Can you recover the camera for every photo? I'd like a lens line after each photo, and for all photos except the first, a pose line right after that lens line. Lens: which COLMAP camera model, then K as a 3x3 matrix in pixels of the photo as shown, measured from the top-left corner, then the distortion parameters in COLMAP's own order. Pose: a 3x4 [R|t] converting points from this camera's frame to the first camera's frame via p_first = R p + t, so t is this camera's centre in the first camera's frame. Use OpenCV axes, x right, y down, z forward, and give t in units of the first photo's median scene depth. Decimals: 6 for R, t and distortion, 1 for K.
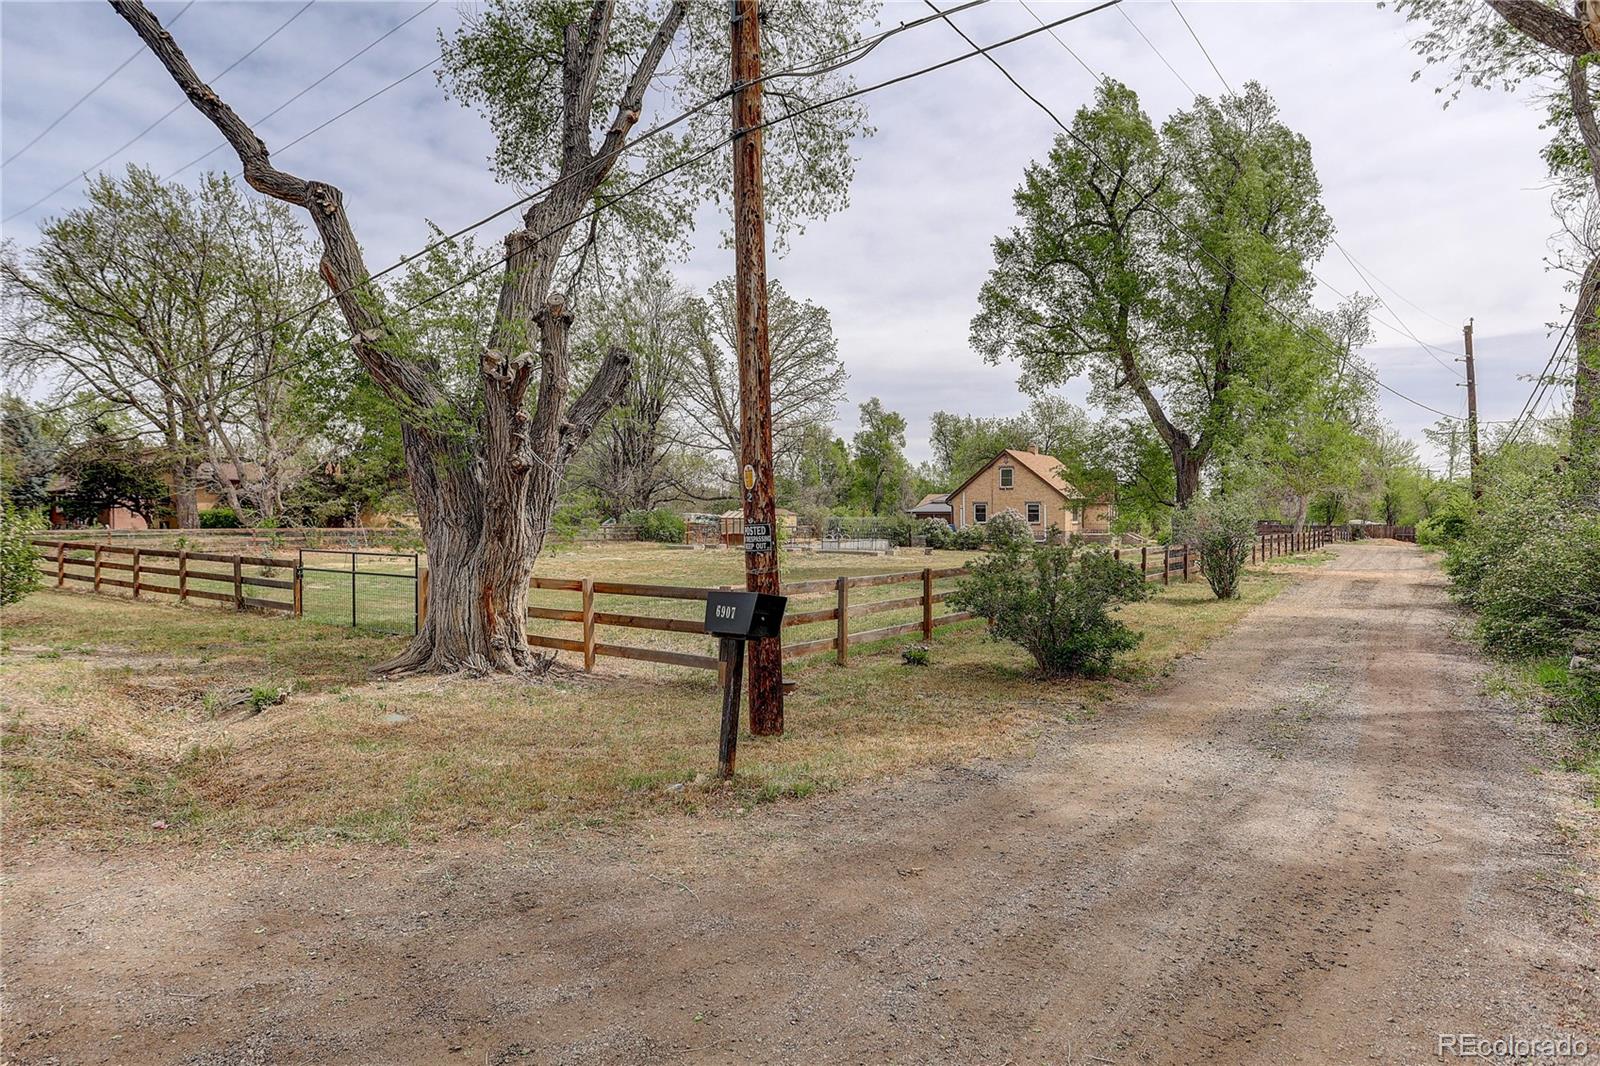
lens RADIAL K [[771.6, 0, 810.5], [0, 771.6, 514.6], [0, 0, 1]] dist [-0.043659, 0.000880]
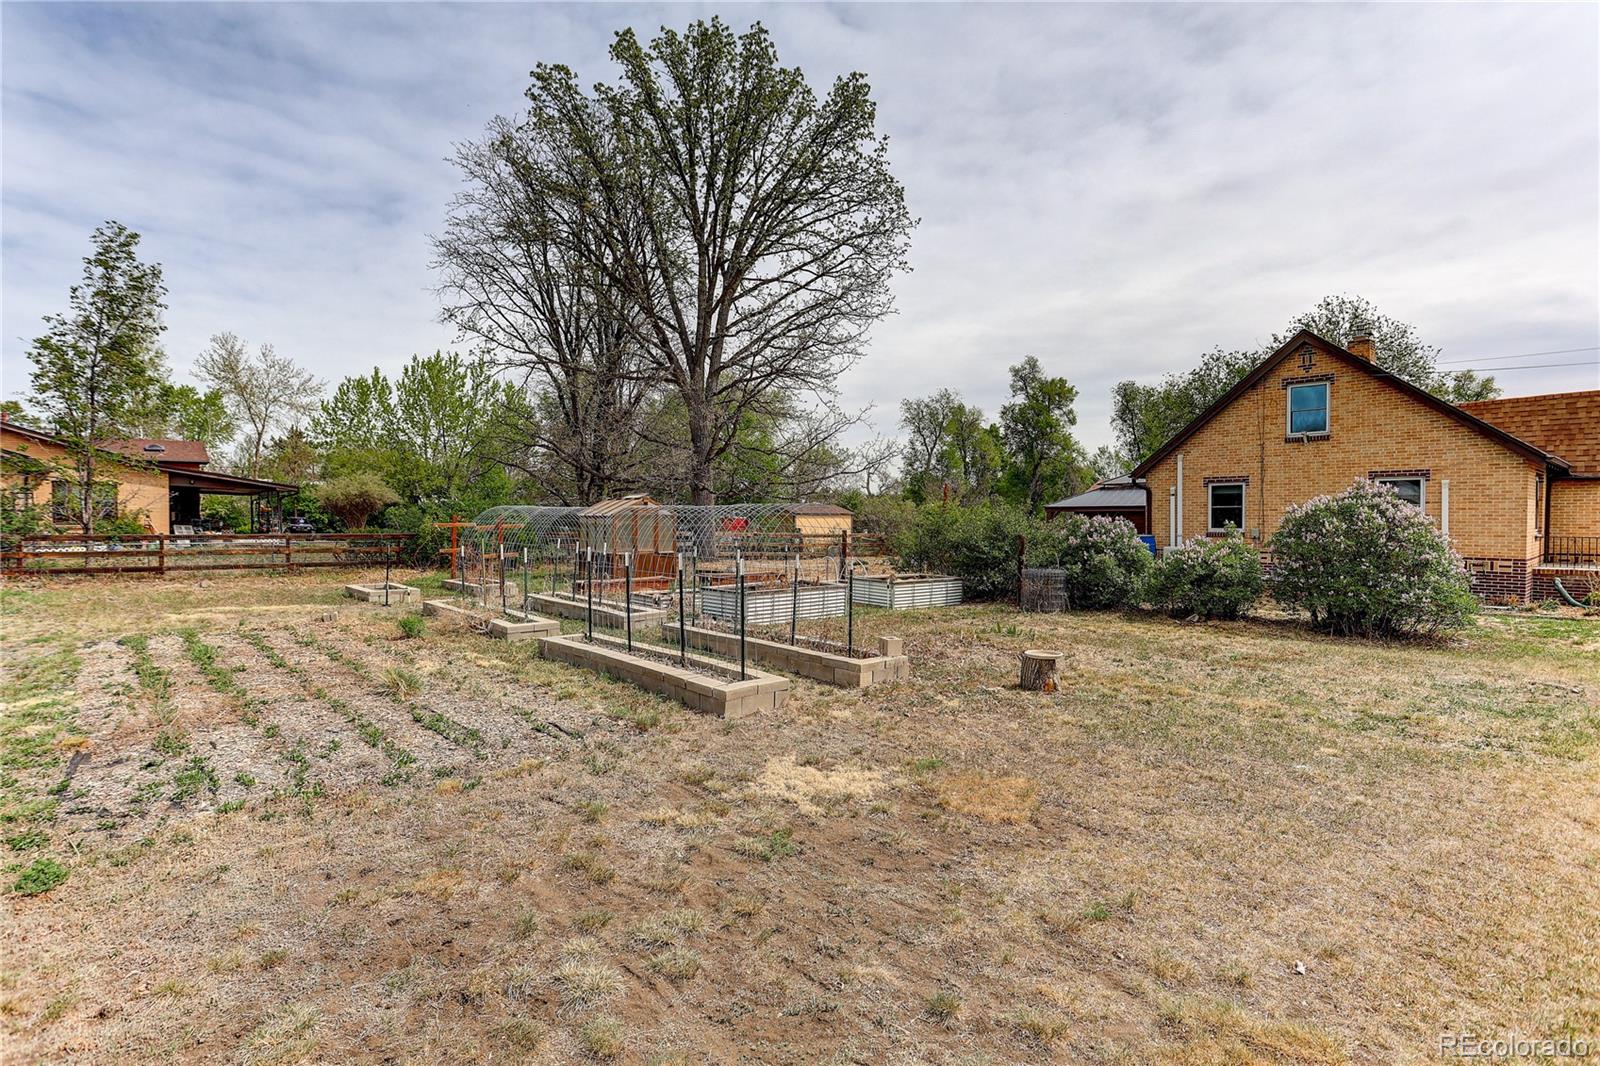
lens RADIAL K [[760.4, 0, 800.0], [0, 760.4, 533.0], [0, 0, 1]] dist [-0.046422, 0.027211]
pose [[0.970619, 0.008773, -0.240462, 0.044829], [-0.004494, 0.999822, 0.018336, 0.002371], [0.240580, -0.016716, 0.970485, 0.252247]]
